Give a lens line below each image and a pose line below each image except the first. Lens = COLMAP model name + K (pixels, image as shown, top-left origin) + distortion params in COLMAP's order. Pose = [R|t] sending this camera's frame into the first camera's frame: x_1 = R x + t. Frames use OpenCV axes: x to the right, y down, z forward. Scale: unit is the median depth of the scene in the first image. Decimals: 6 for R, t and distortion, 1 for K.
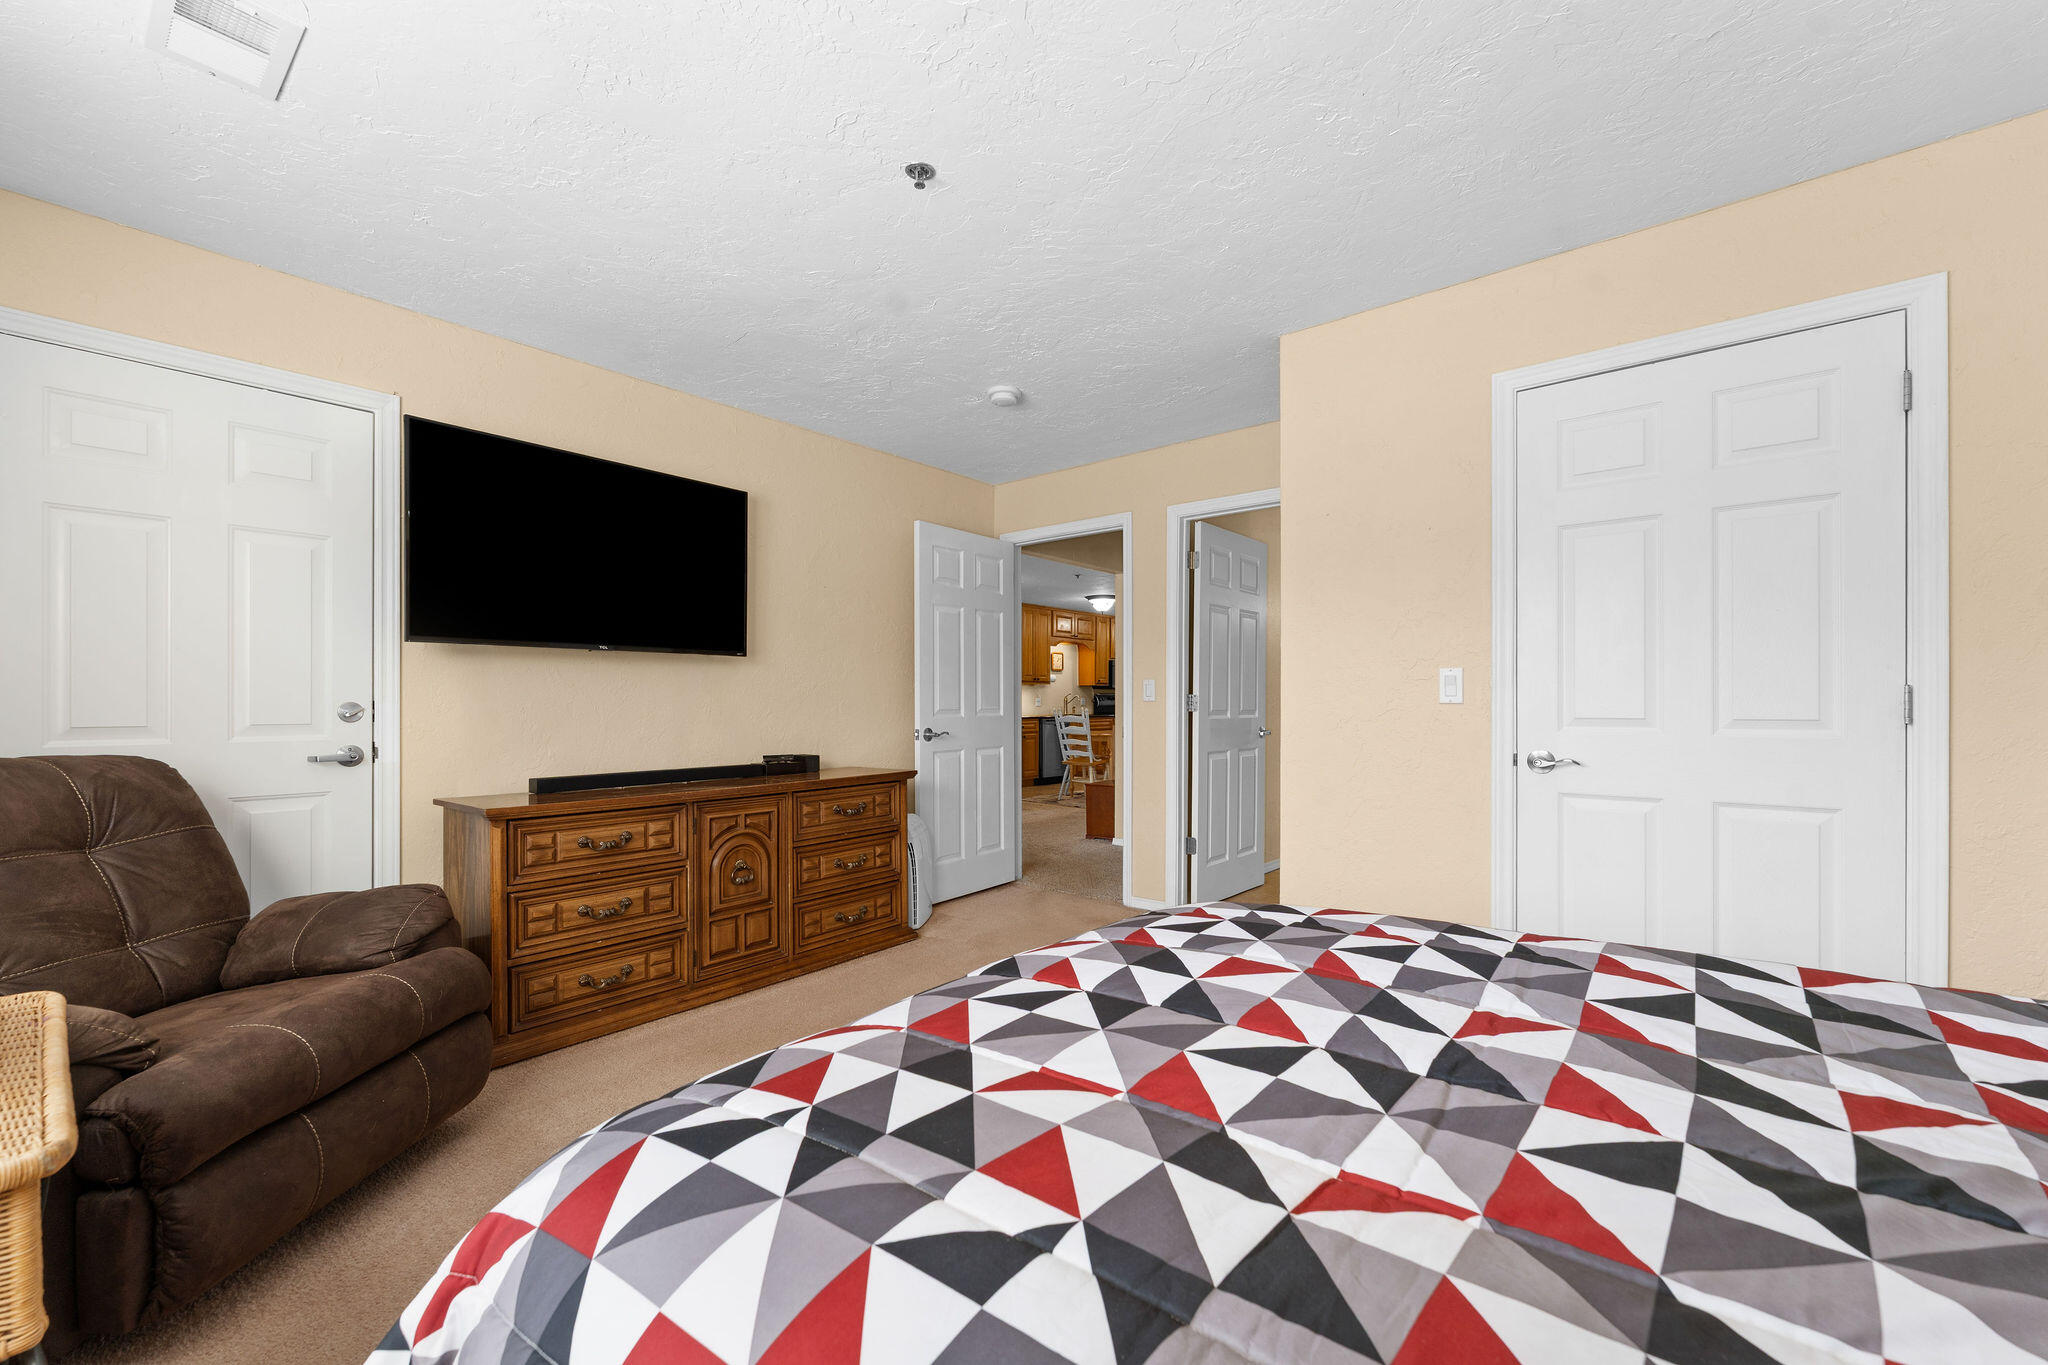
lens RADIAL K [[819.6, 0, 1027.0], [0, 819.6, 696.1], [0, 0, 1]] dist [-0.004490, -0.000451]
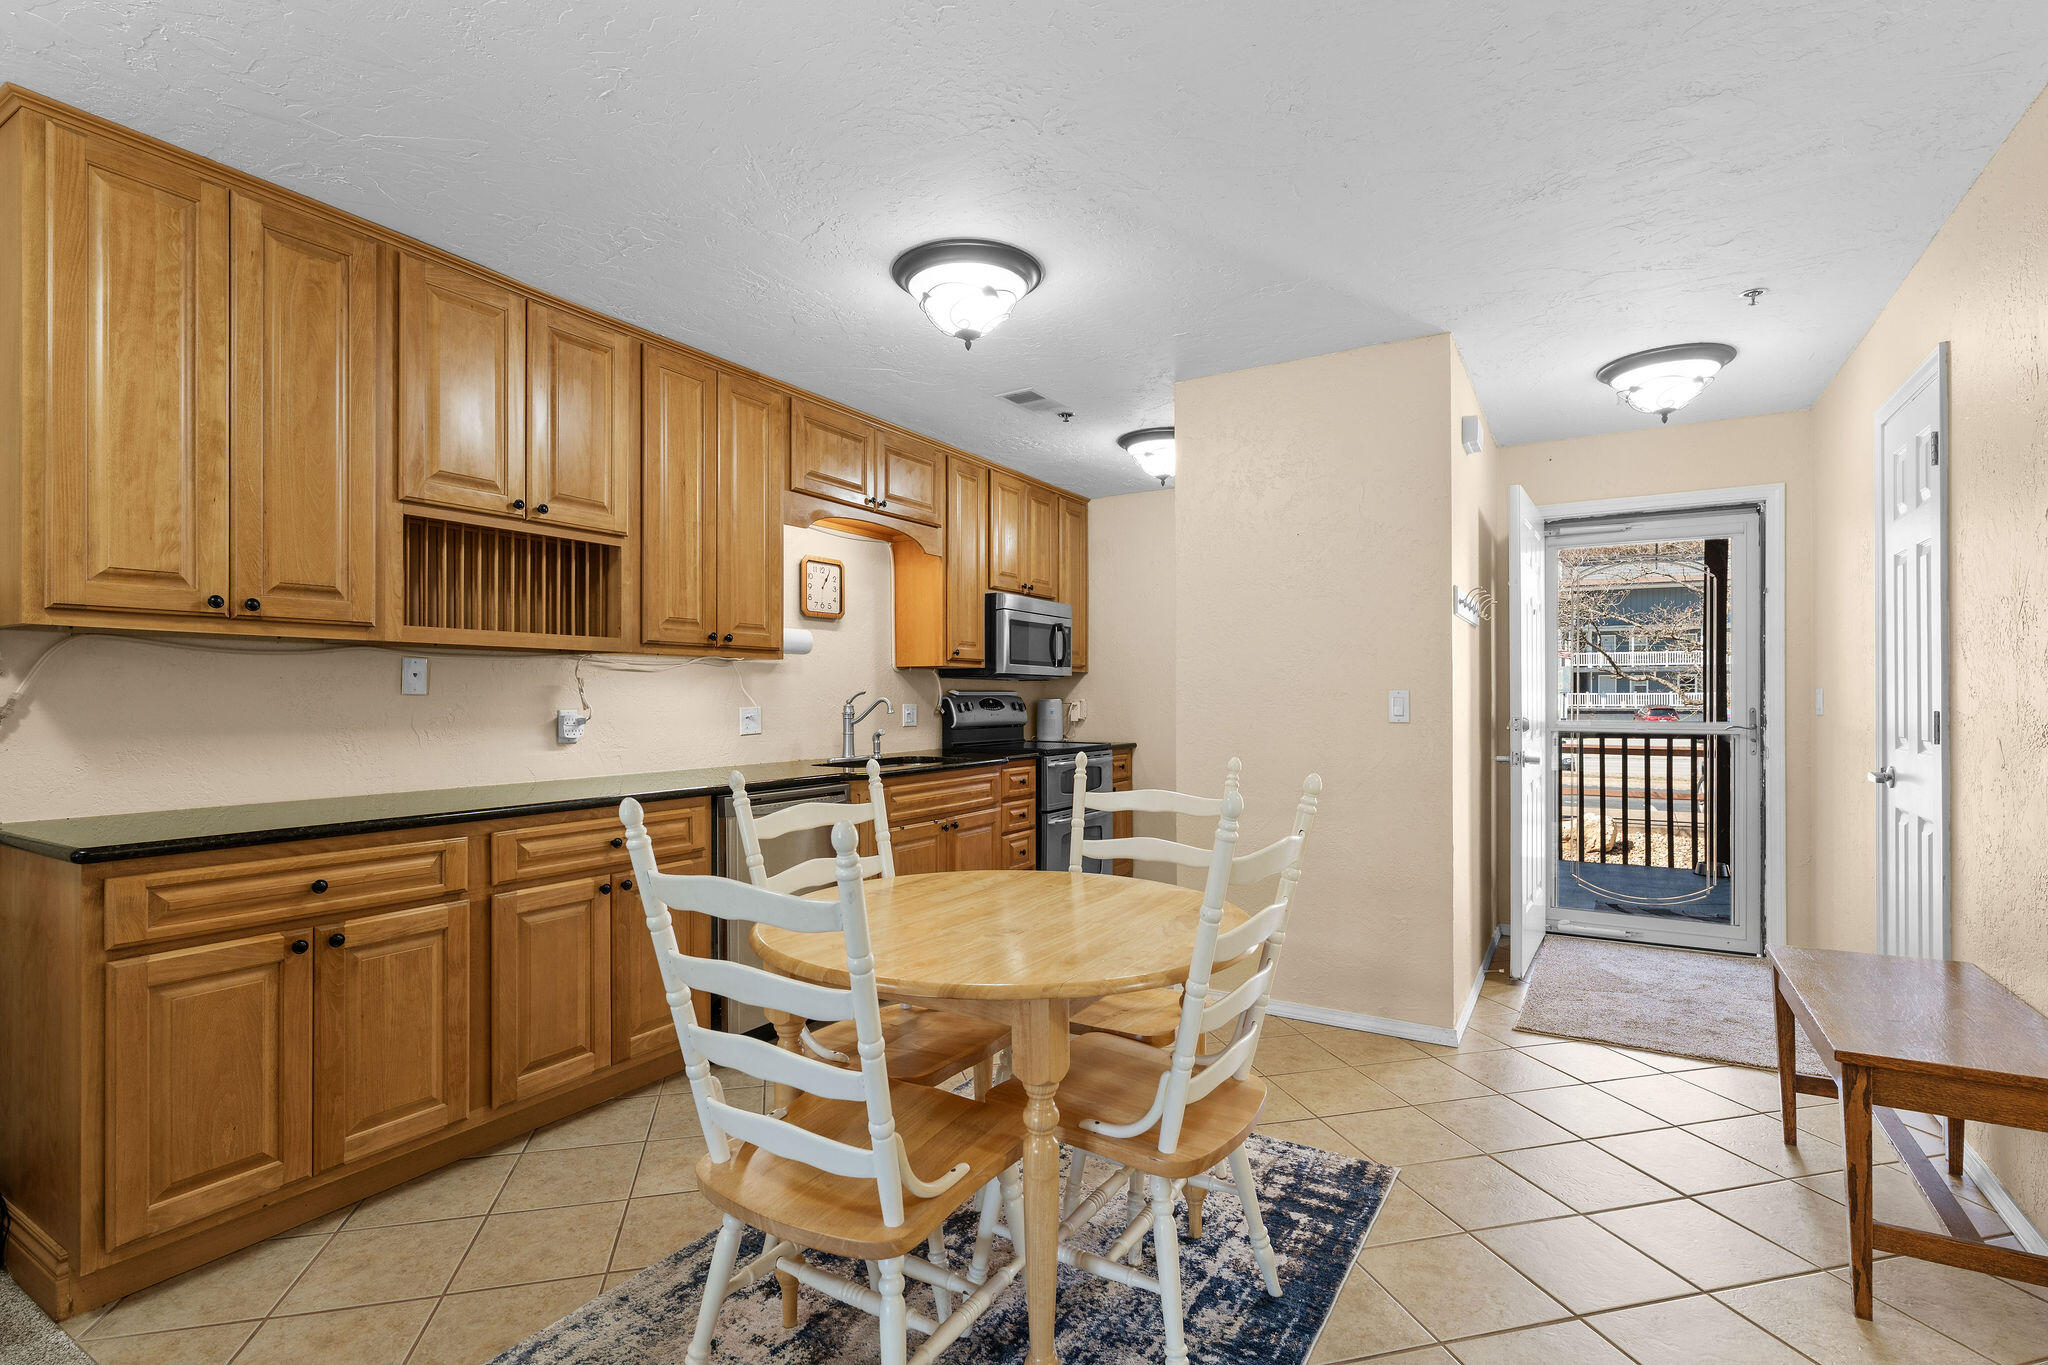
lens RADIAL K [[971.7, 0, 1019.0], [0, 971.7, 683.3], [0, 0, 1]] dist [0.003773, 0.000133]
pose [[0.988720, -0.005848, 0.149662, 0.055167], [0.006805, 0.999960, -0.005886, -0.003591], [-0.149622, 0.006838, 0.988720, 0.619712]]
